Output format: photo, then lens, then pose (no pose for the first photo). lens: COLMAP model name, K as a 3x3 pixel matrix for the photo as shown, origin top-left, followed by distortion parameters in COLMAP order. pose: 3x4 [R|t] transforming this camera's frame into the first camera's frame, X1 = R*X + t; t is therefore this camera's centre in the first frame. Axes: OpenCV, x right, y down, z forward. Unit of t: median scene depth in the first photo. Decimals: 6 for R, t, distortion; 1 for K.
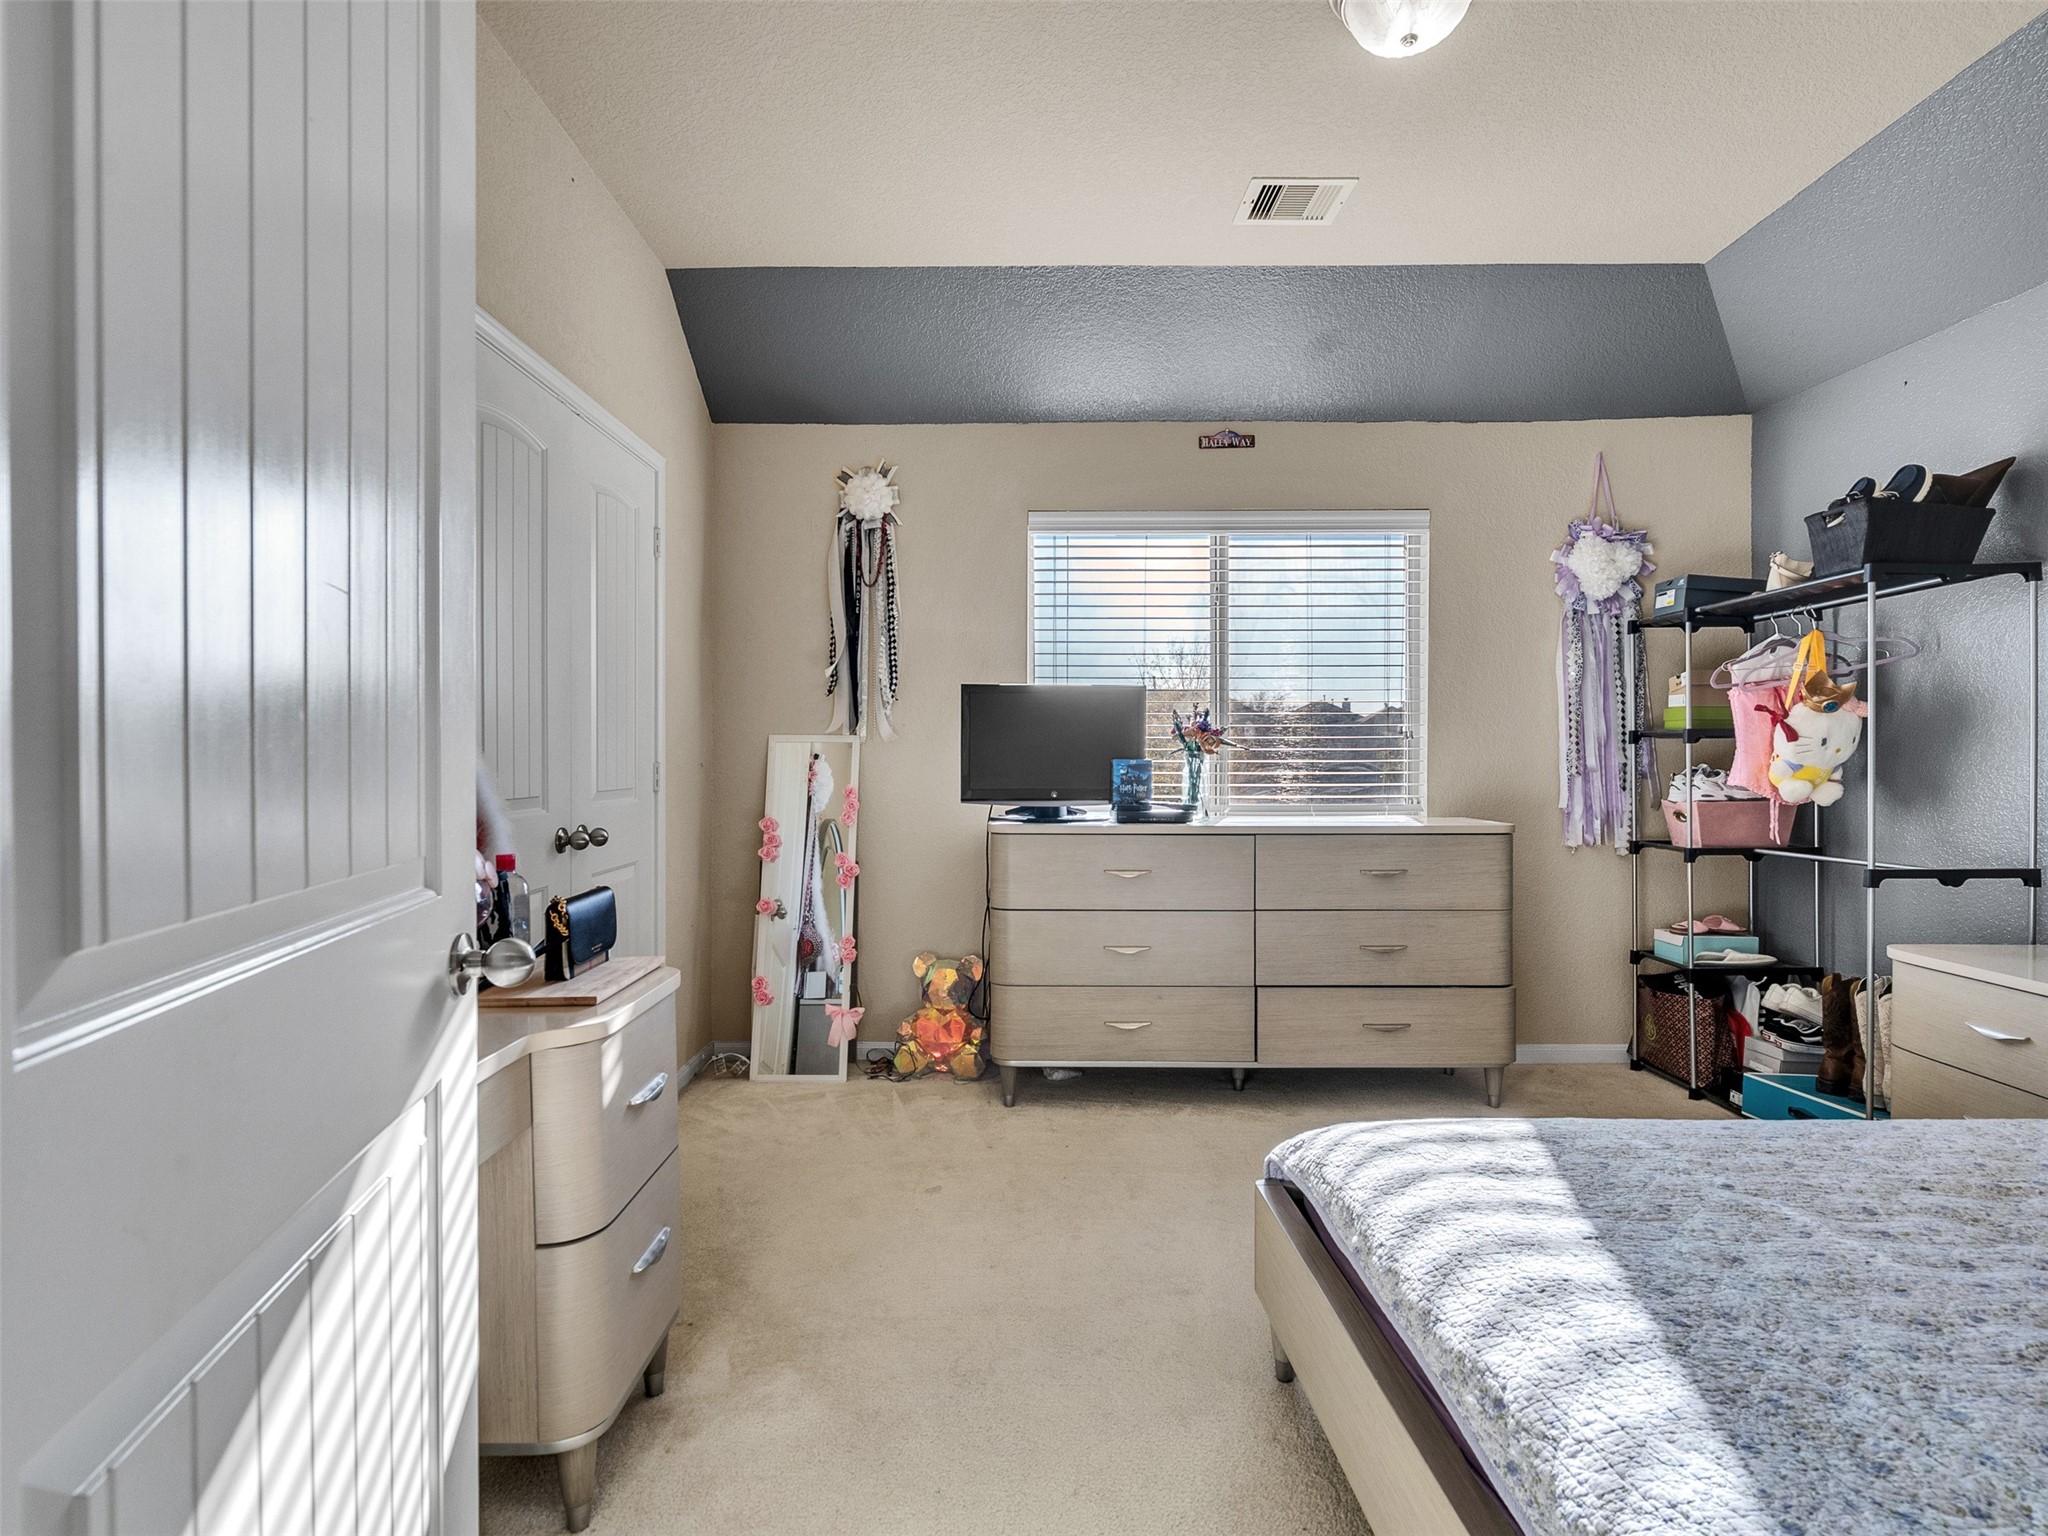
lens RADIAL K [[1045.6, 0, 1006.8], [0, 1045.6, 766.4], [0, 0, 1]] dist [-0.002290, 0.006406]
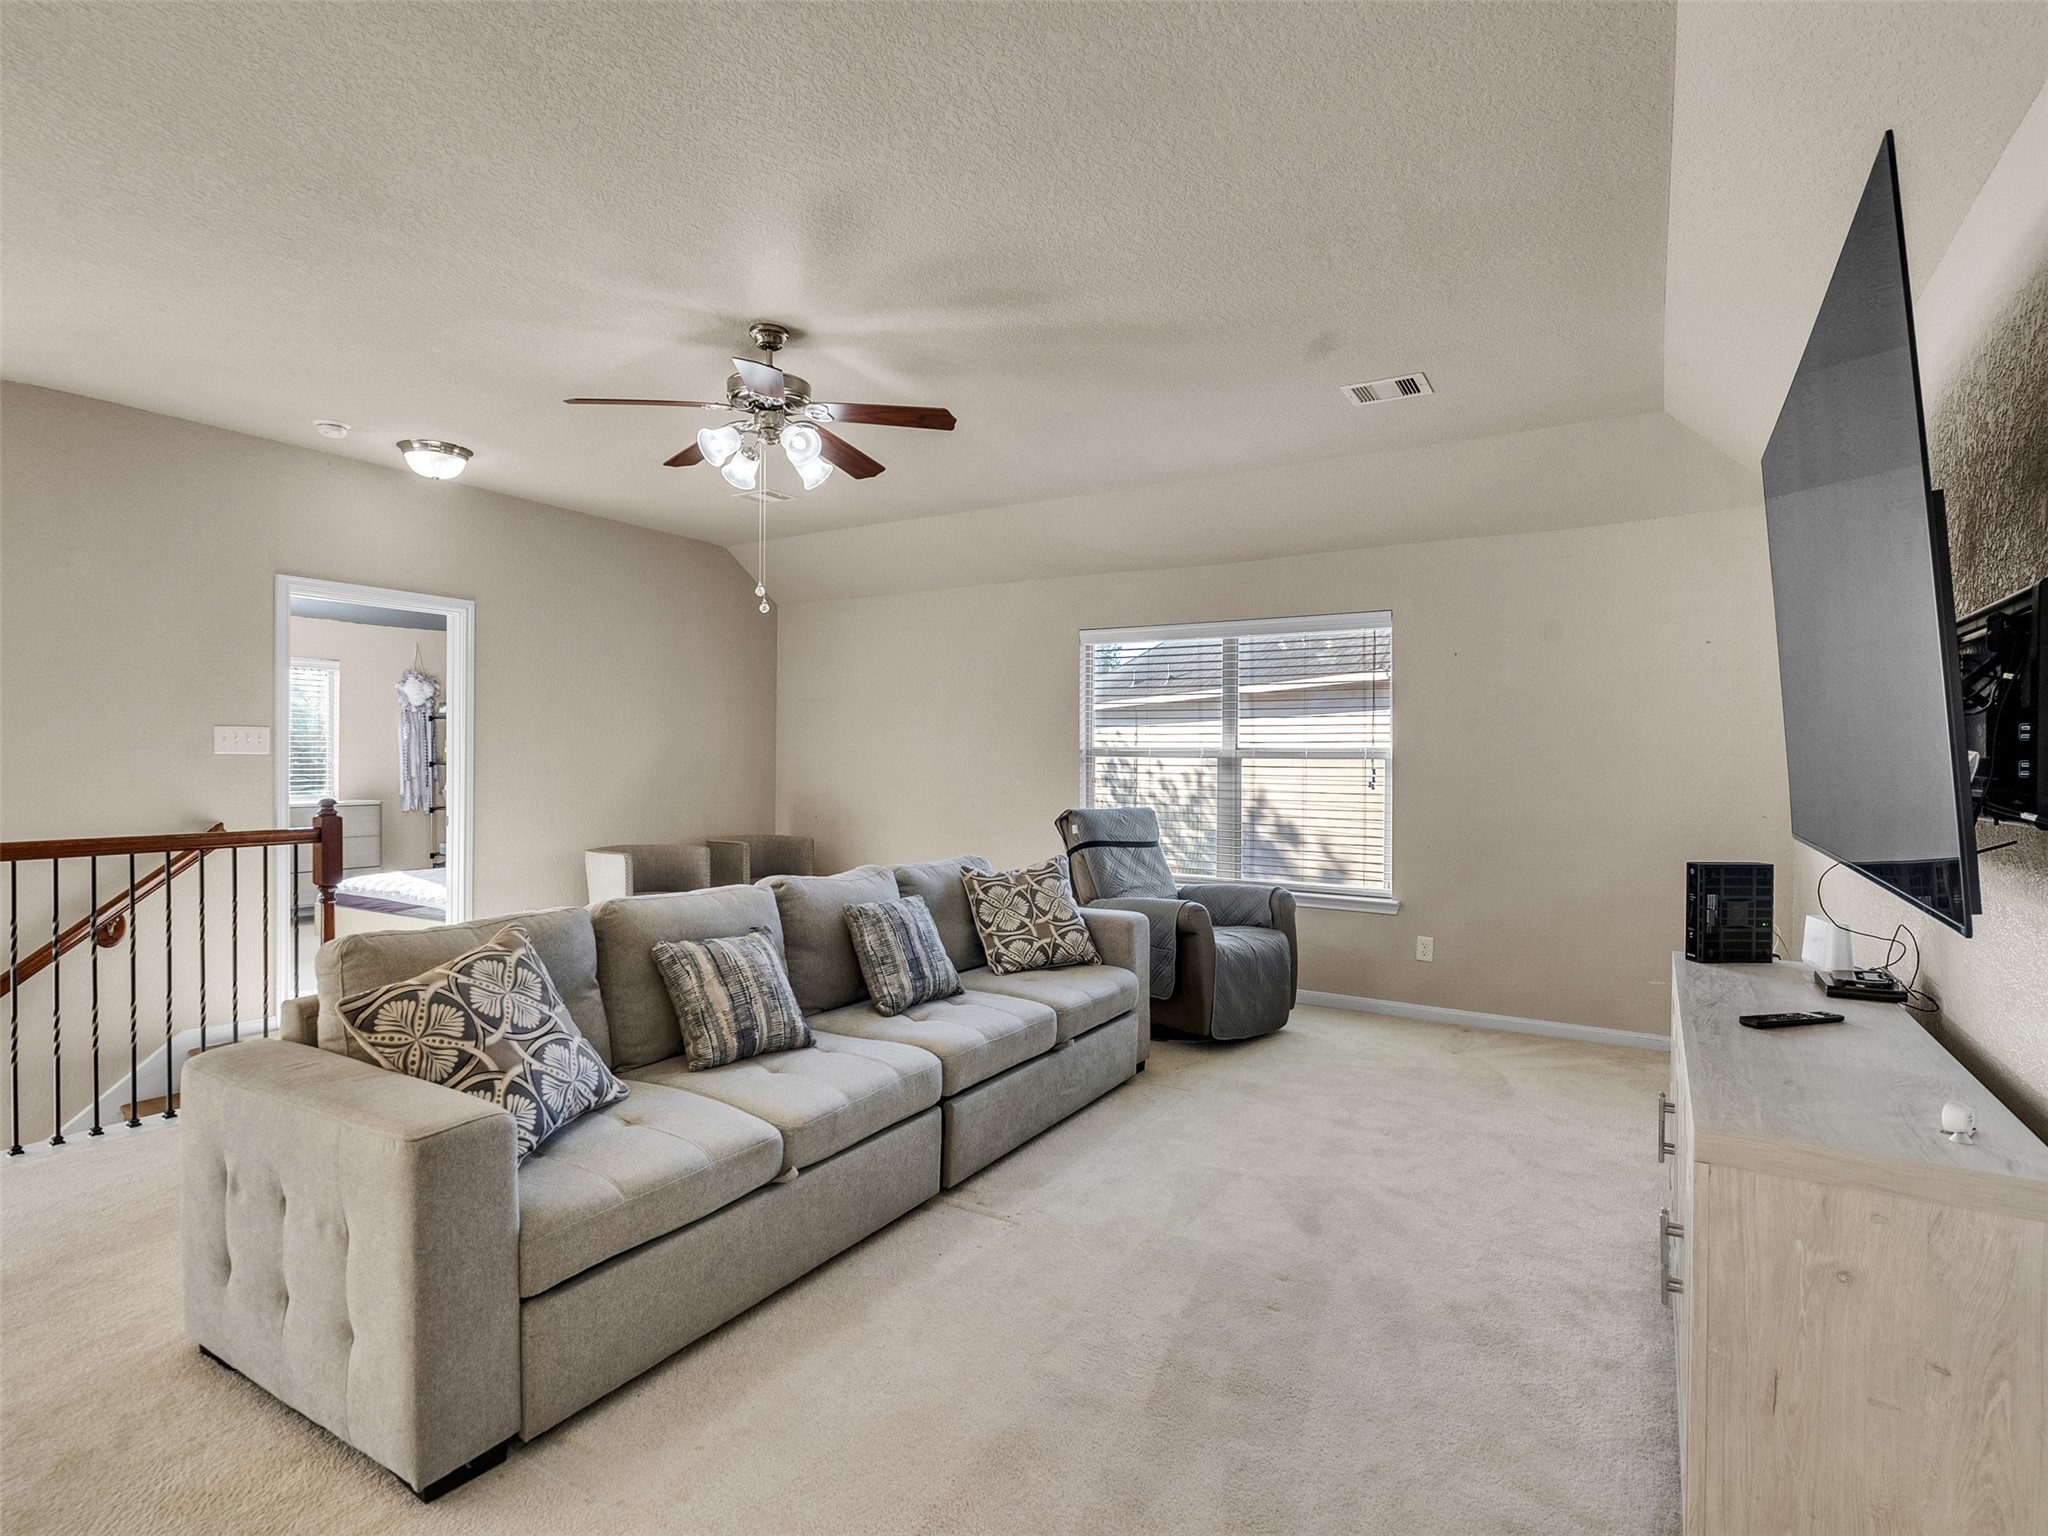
lens RADIAL K [[1045.6, 0, 1002.4], [0, 1045.6, 768.4], [0, 0, 1]] dist [-0.002290, 0.006406]
pose [[0.525722, -0.006730, 0.850630, -0.844606], [-0.001595, 0.999959, 0.008897, -0.047160], [-0.850655, -0.006035, 0.525690, -1.545906]]
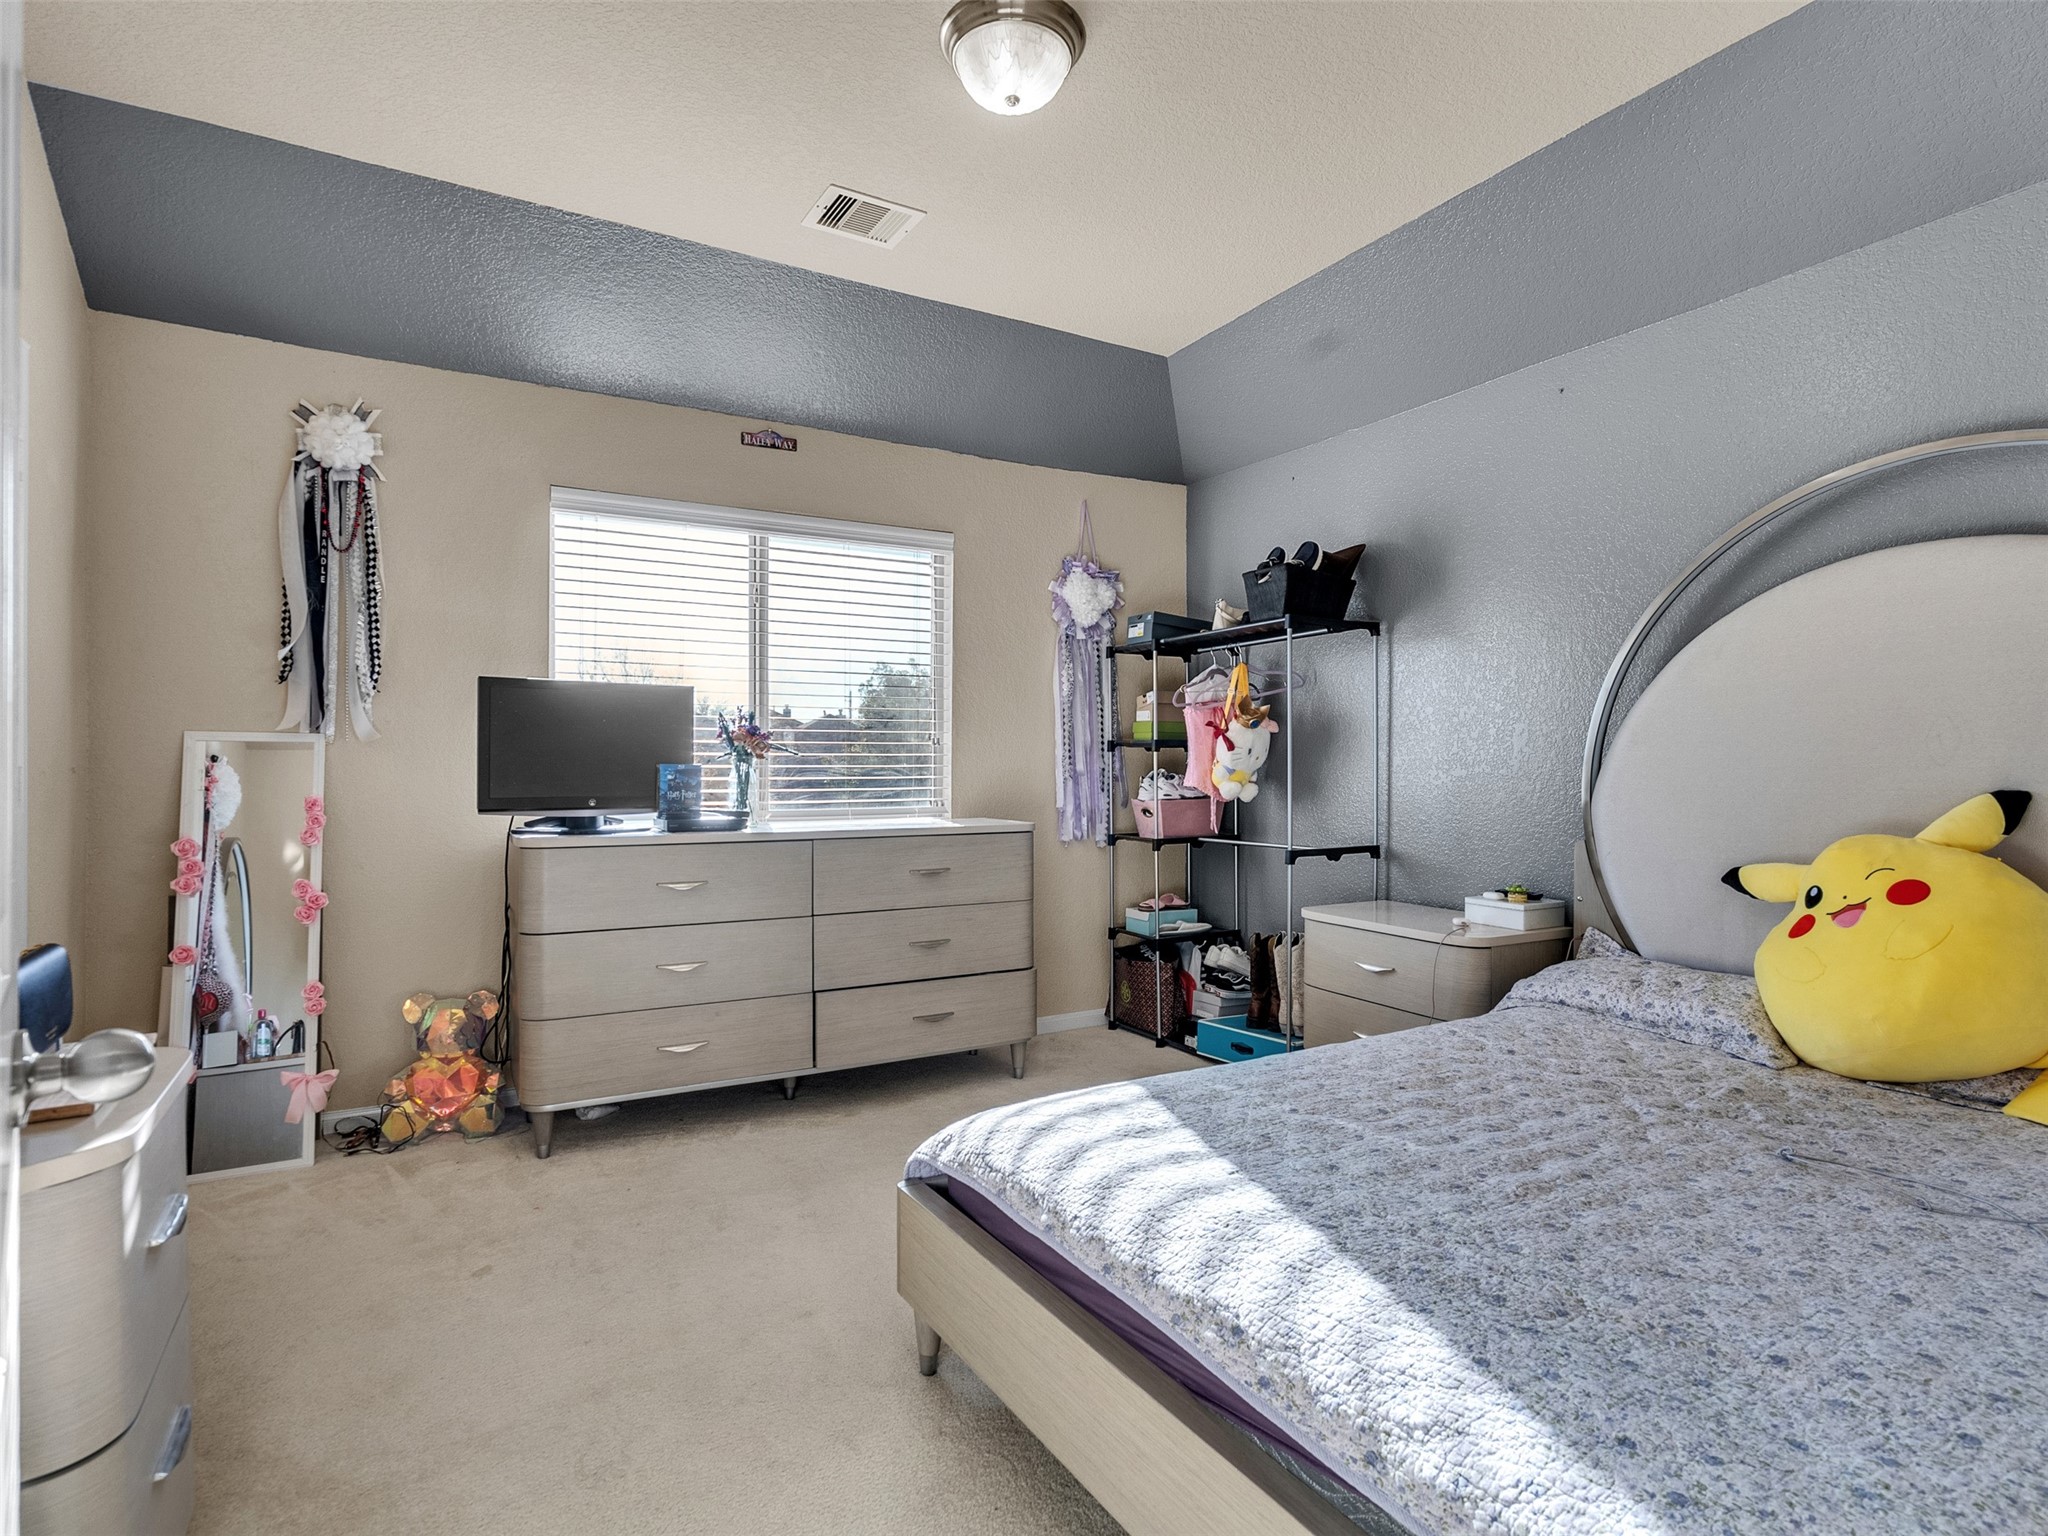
lens RADIAL K [[1045.6, 0, 1011.8], [0, 1045.6, 765.6], [0, 0, 1]] dist [-0.002290, 0.006406]
pose [[0.869421, 0.001379, 0.494070, -0.087145], [0.001058, 0.999989, -0.004653, -0.000526], [-0.494070, 0.004568, 0.869410, 0.036432]]
